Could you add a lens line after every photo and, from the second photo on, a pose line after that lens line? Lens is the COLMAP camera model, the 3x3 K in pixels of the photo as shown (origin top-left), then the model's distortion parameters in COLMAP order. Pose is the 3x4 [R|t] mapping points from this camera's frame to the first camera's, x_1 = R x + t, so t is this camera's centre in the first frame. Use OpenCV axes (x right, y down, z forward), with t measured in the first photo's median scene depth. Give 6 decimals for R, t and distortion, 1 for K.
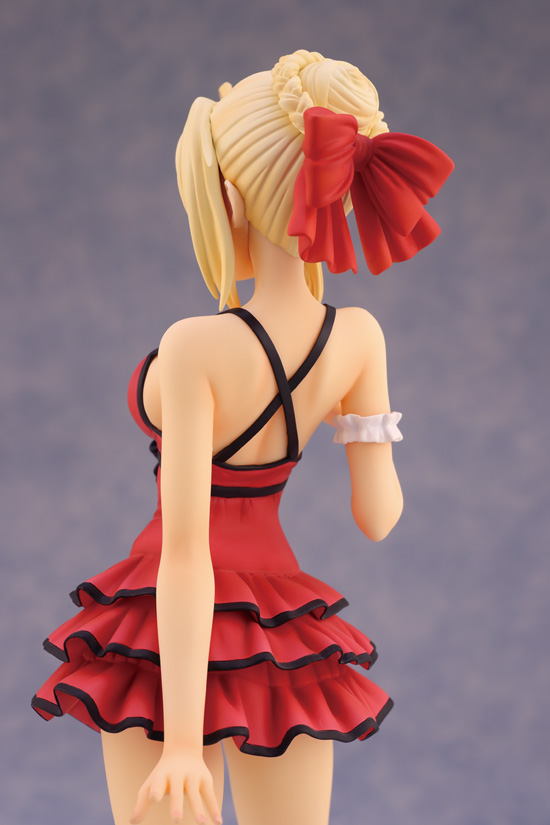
lens RADIAL K [[2666.3, 0, 275.0], [0, 2666.3, 412.5], [0, 0, 1]] dist [0.528415, -11.272409]
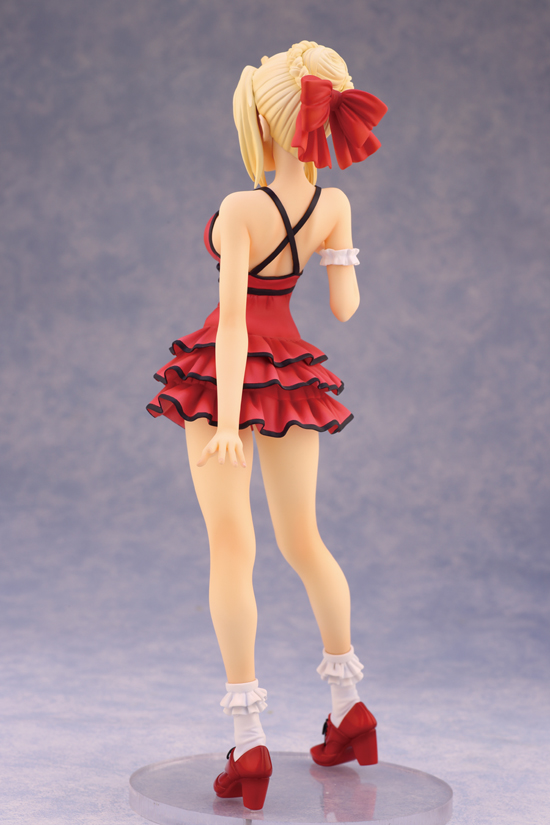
lens RADIAL K [[2666.3, 0, 275.0], [0, 2666.3, 412.5], [0, 0, 1]] dist [0.528415, -11.272409]
pose [[0.998135, 0.024088, -0.056083, 0.096128], [-0.021457, 0.998663, 0.047037, 0.026898], [0.057141, -0.045746, 0.997317, -0.780796]]
